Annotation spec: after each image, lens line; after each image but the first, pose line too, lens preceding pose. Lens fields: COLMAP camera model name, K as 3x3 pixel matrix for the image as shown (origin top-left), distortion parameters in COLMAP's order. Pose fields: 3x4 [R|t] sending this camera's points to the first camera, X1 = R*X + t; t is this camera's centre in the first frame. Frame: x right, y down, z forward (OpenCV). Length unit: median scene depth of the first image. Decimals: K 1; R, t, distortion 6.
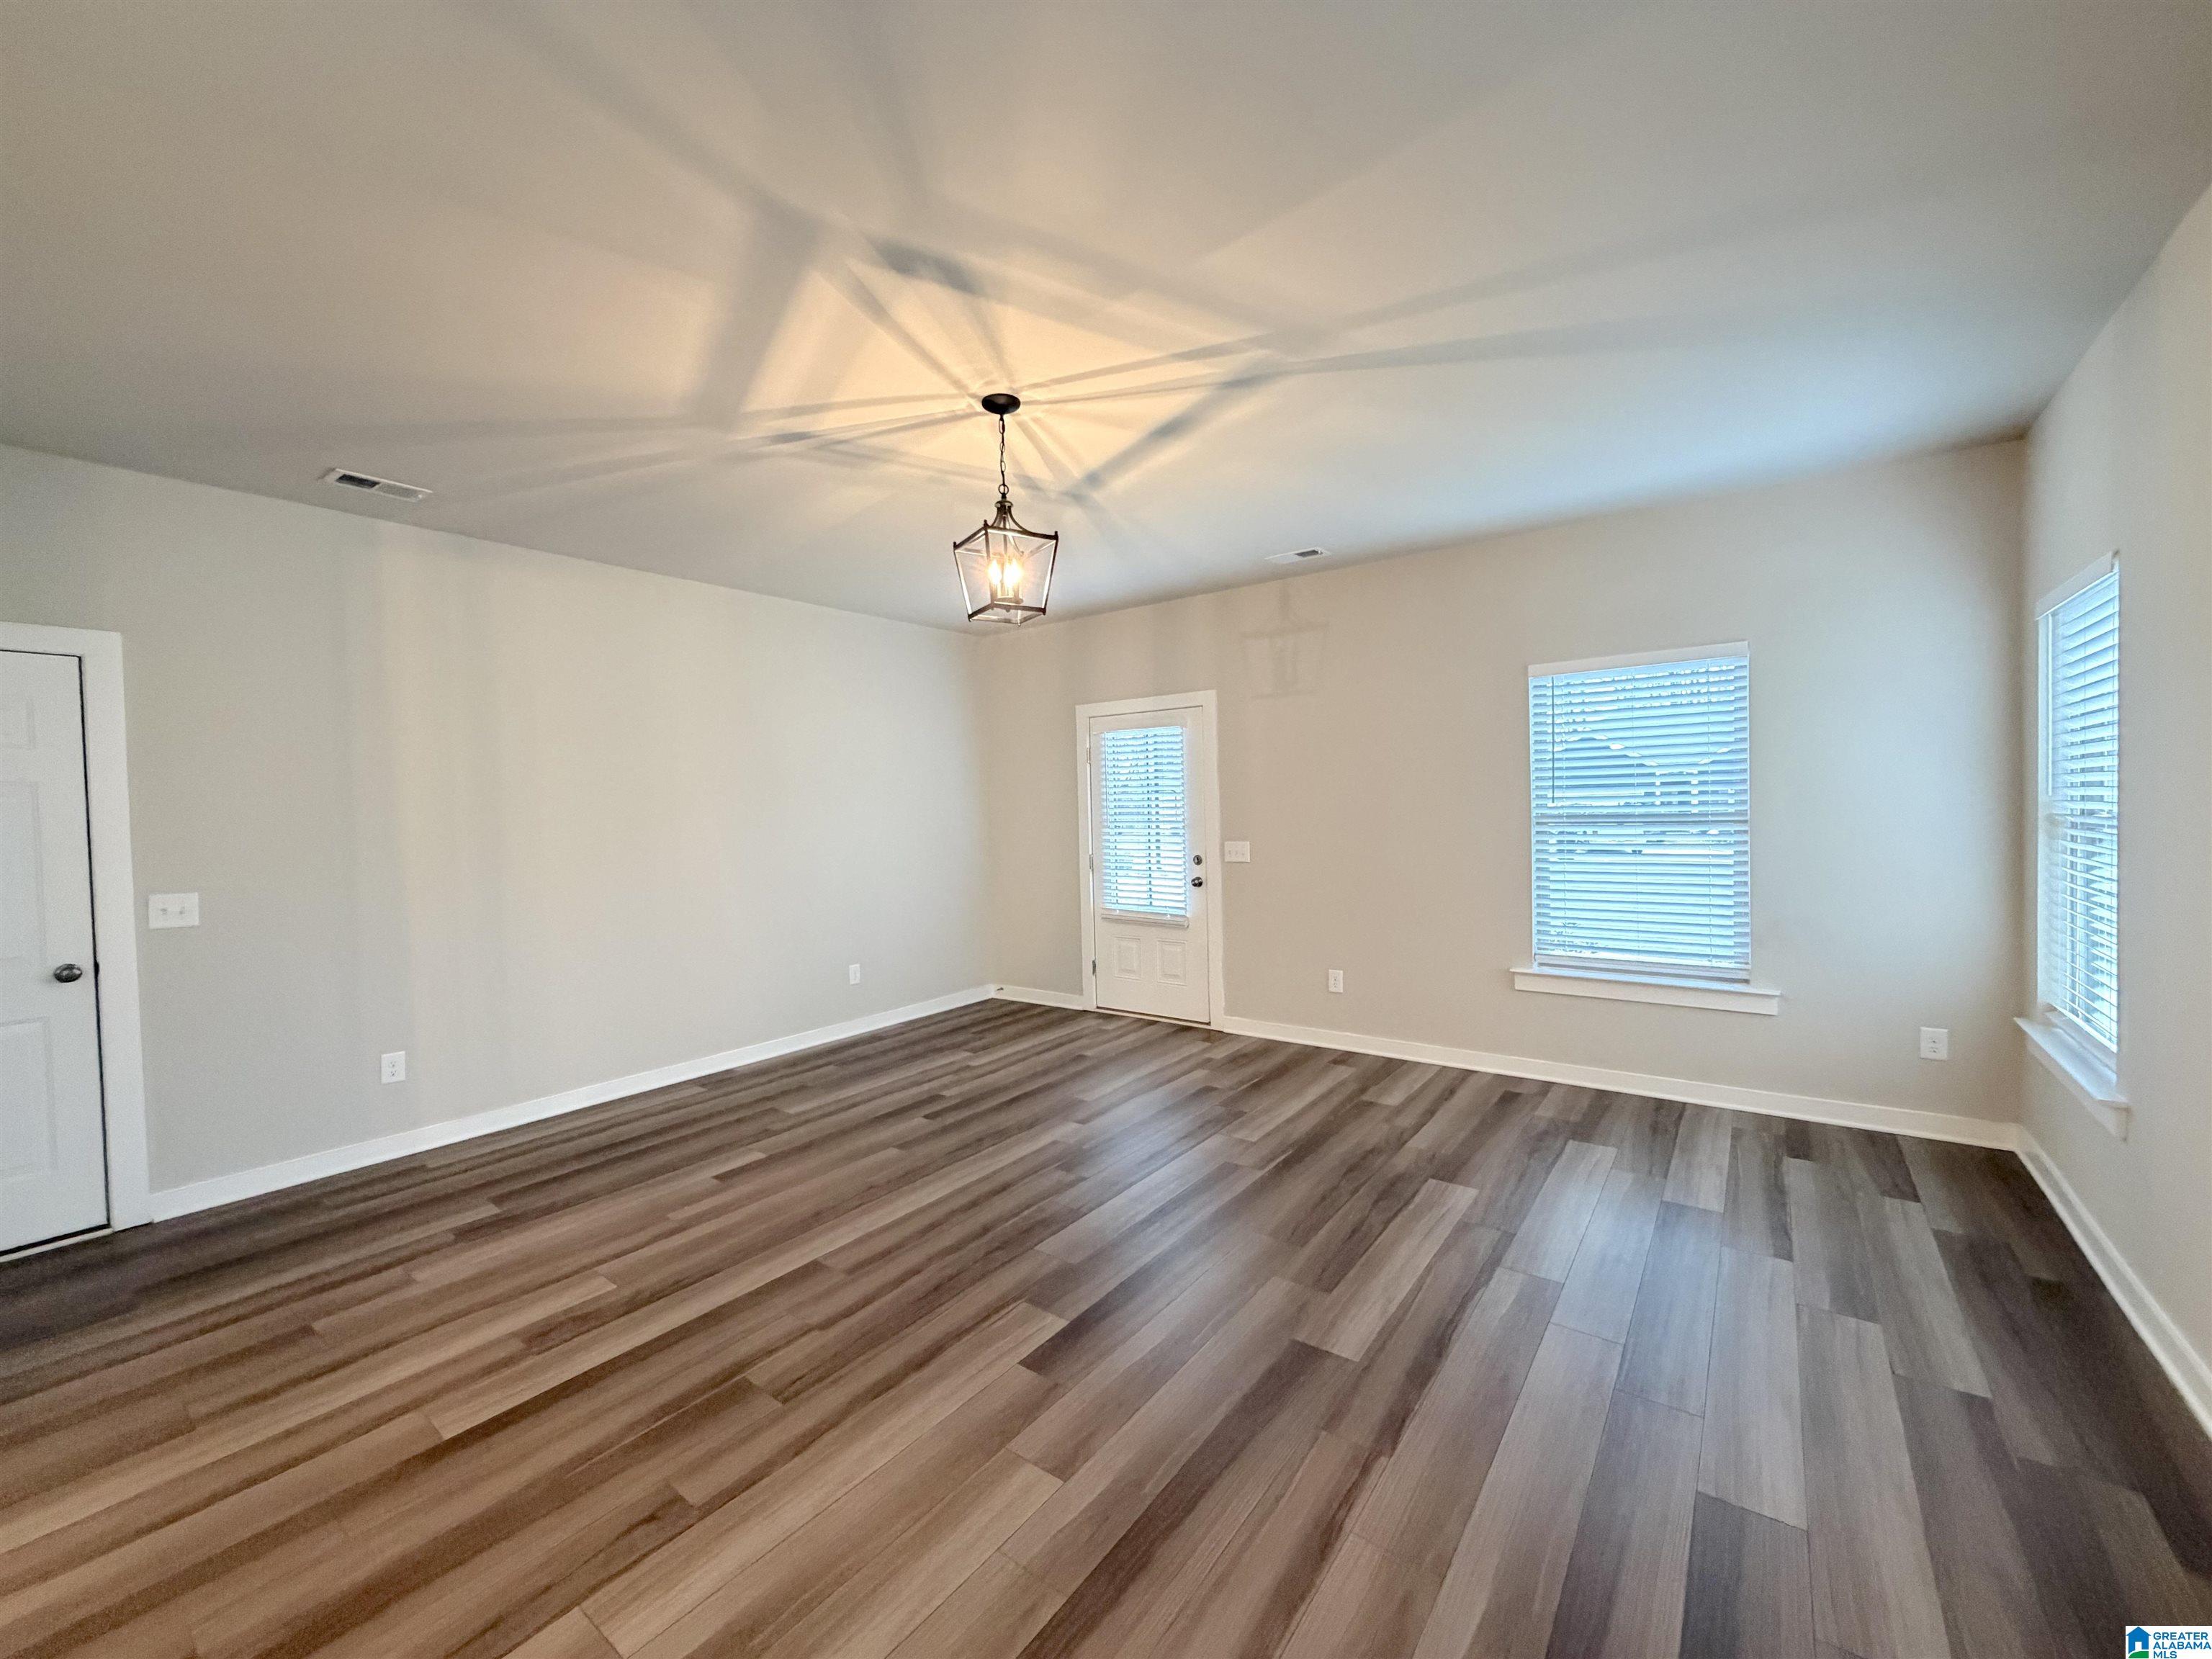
lens RADIAL K [[881.2, 0, 1095.1], [0, 881.2, 827.6], [0, 0, 1]] dist [0.001188, 0.000105]
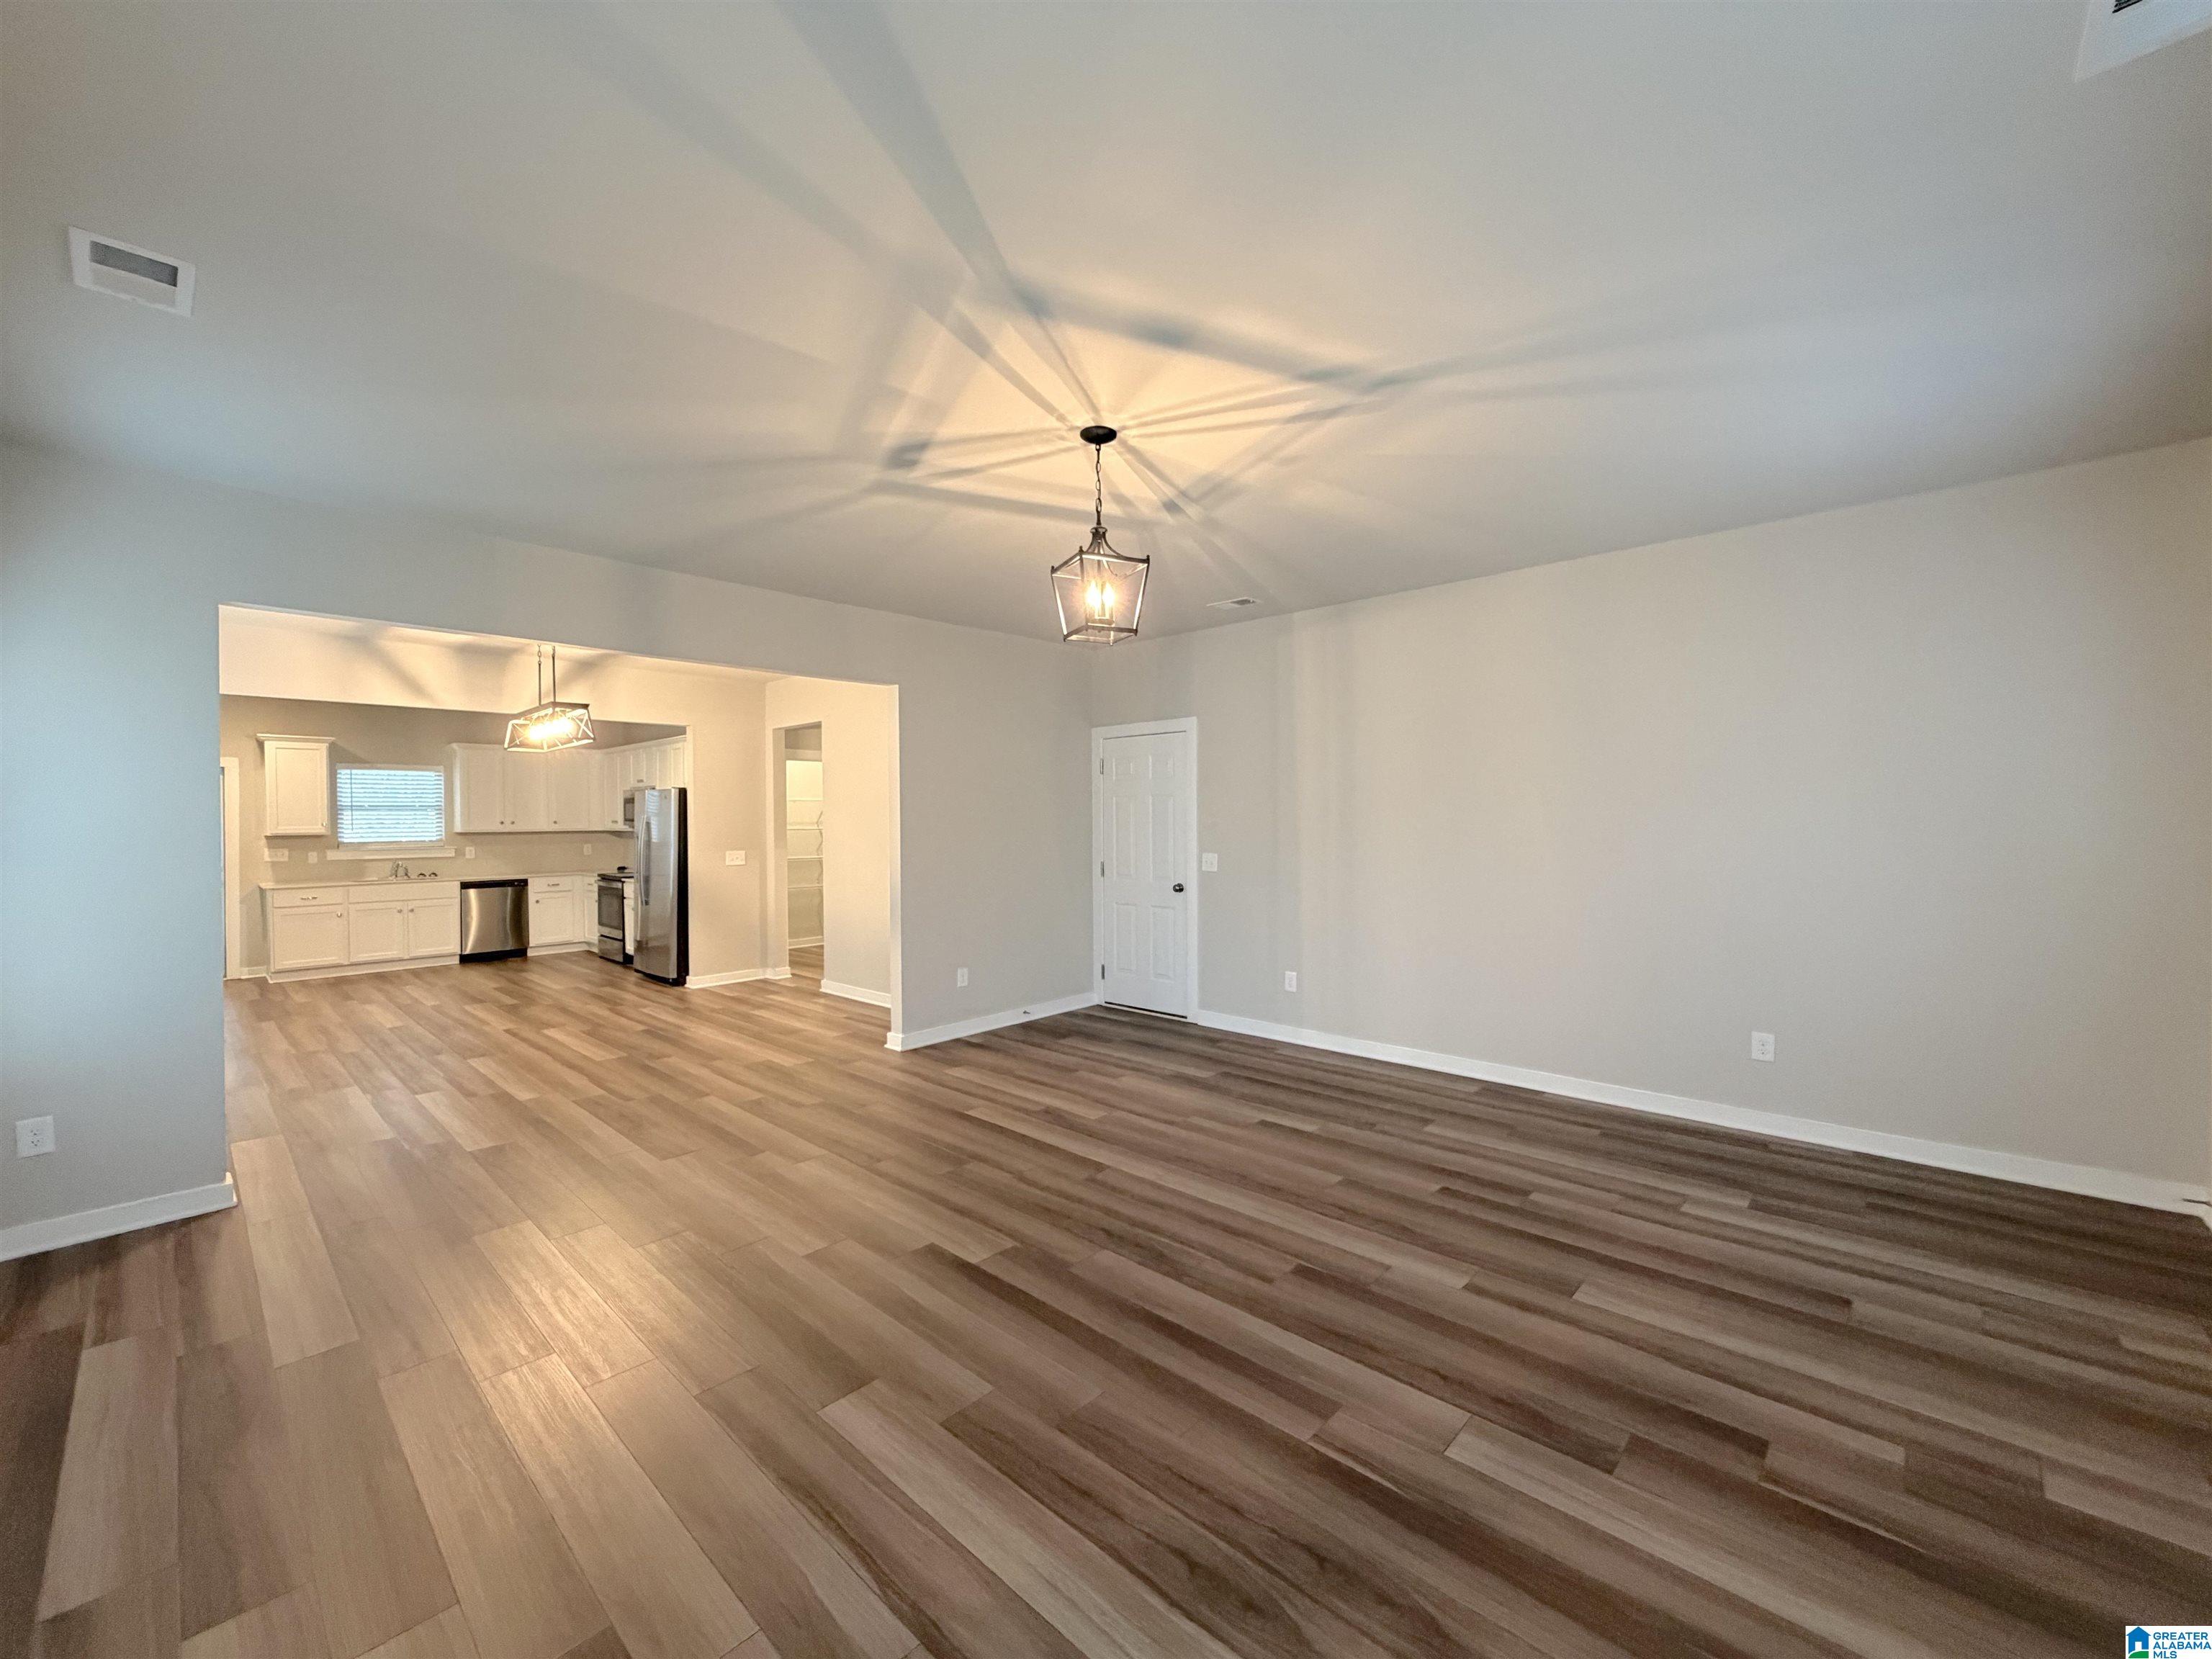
lens RADIAL K [[881.2, 0, 1095.1], [0, 881.2, 827.6], [0, 0, 1]] dist [0.001188, 0.000105]
pose [[-0.109567, 0.035096, -0.993360, 0.827985], [-0.011589, 0.999263, 0.036583, -0.044748], [0.993912, 0.015520, -0.109080, 0.970416]]
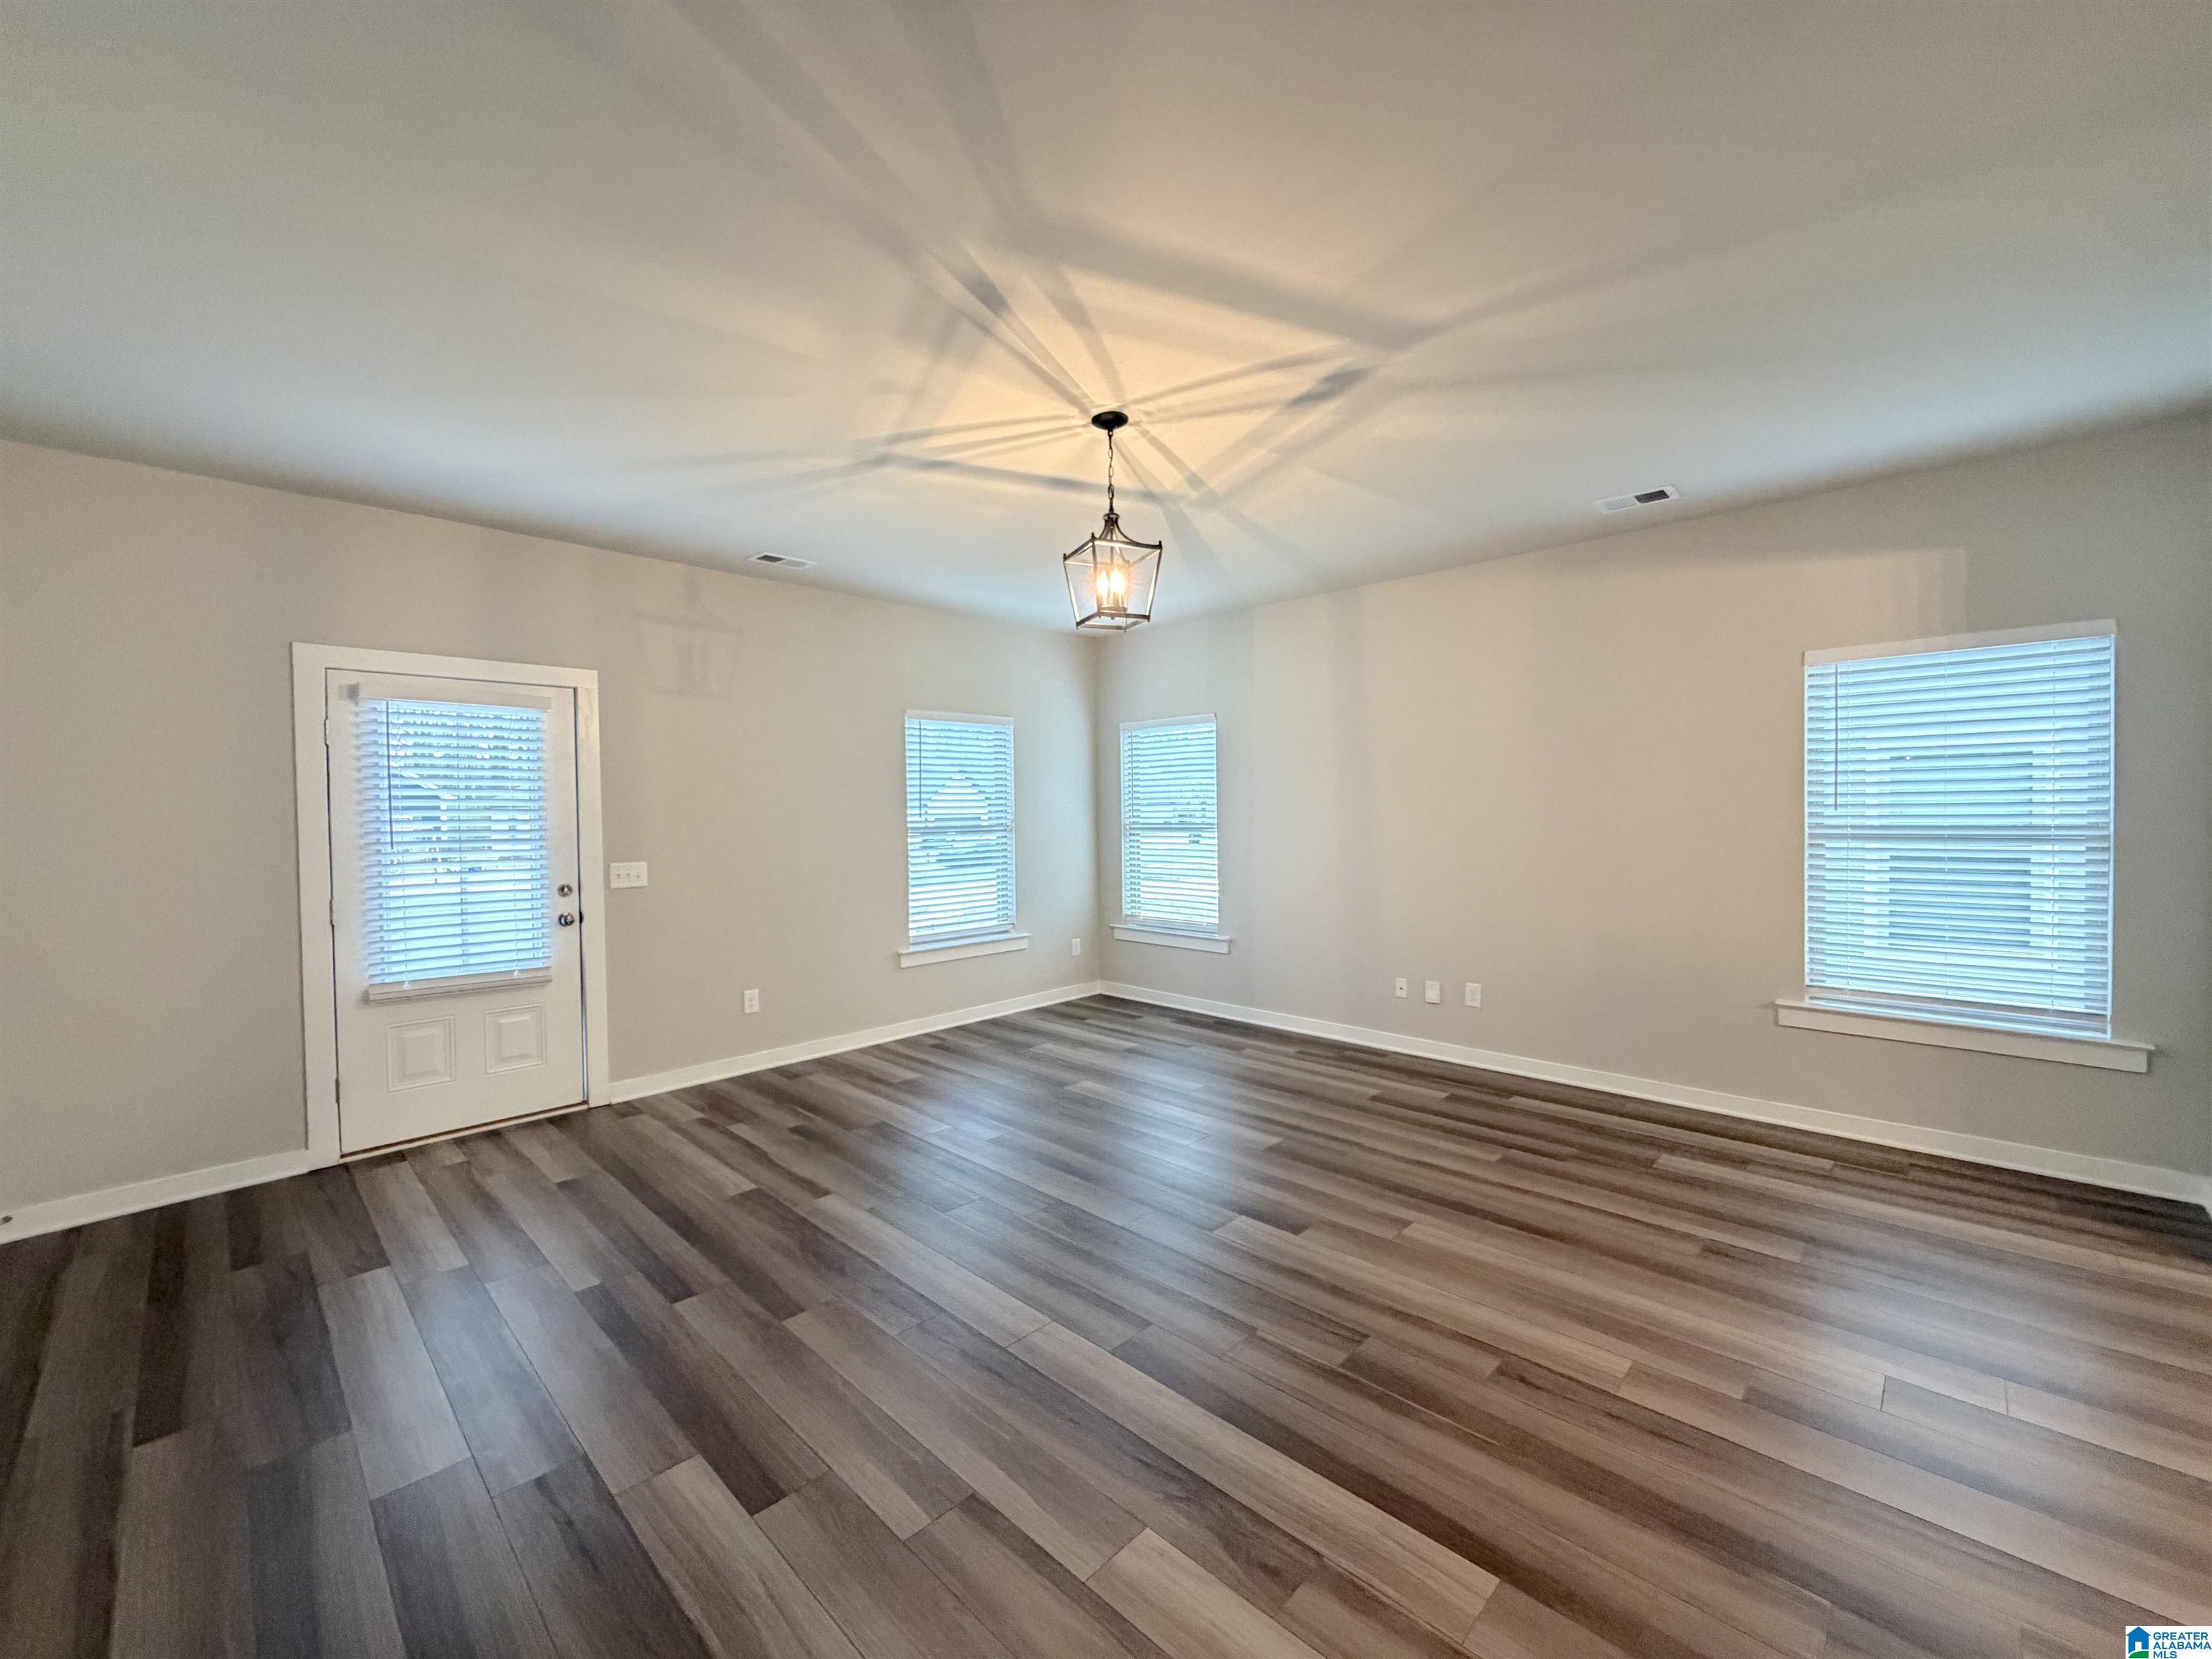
lens RADIAL K [[881.2, 0, 1095.1], [0, 881.2, 827.6], [0, 0, 1]] dist [0.001188, 0.000105]
pose [[0.128953, 0.005119, 0.991638, -0.993099], [0.033901, 0.999379, -0.009568, 0.010266], [-0.991071, 0.034852, 0.128699, 0.781608]]
